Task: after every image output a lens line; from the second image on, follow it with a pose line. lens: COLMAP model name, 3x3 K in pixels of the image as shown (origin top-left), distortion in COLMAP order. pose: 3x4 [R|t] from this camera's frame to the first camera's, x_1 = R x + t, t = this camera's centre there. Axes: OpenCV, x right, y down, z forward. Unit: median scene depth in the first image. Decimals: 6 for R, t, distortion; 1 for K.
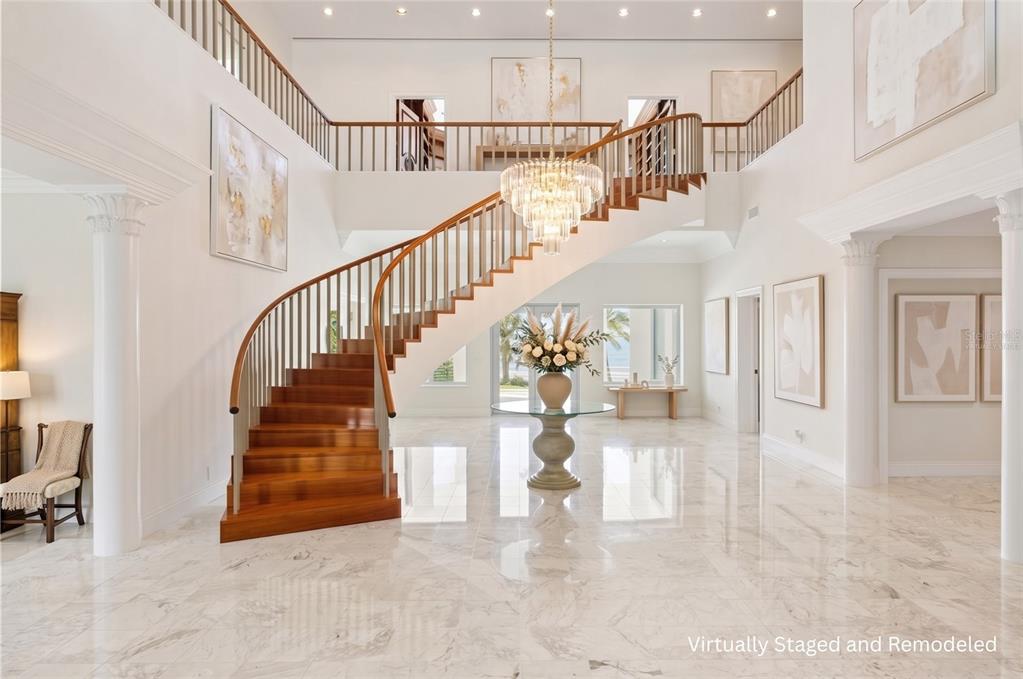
lens RADIAL K [[625.9, 0, 511.5], [0, 625.9, 339.5], [0, 0, 1]] dist [0.001838, -0.000028]
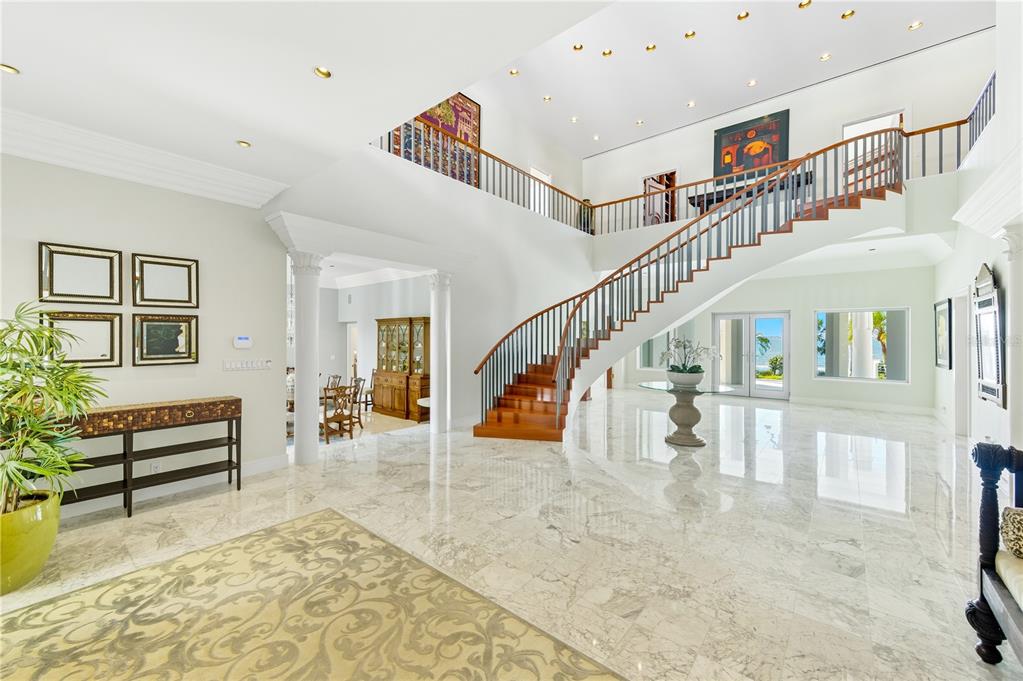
lens RADIAL K [[405.2, 0, 476.1], [0, 405.2, 332.1], [0, 0, 1]] dist [0.014688, -0.000087]
pose [[0.740406, -0.004670, -0.672143, 0.335552], [-0.004772, 0.999914, -0.012204, -0.001825], [0.672143, 0.012243, 0.740320, 0.010683]]
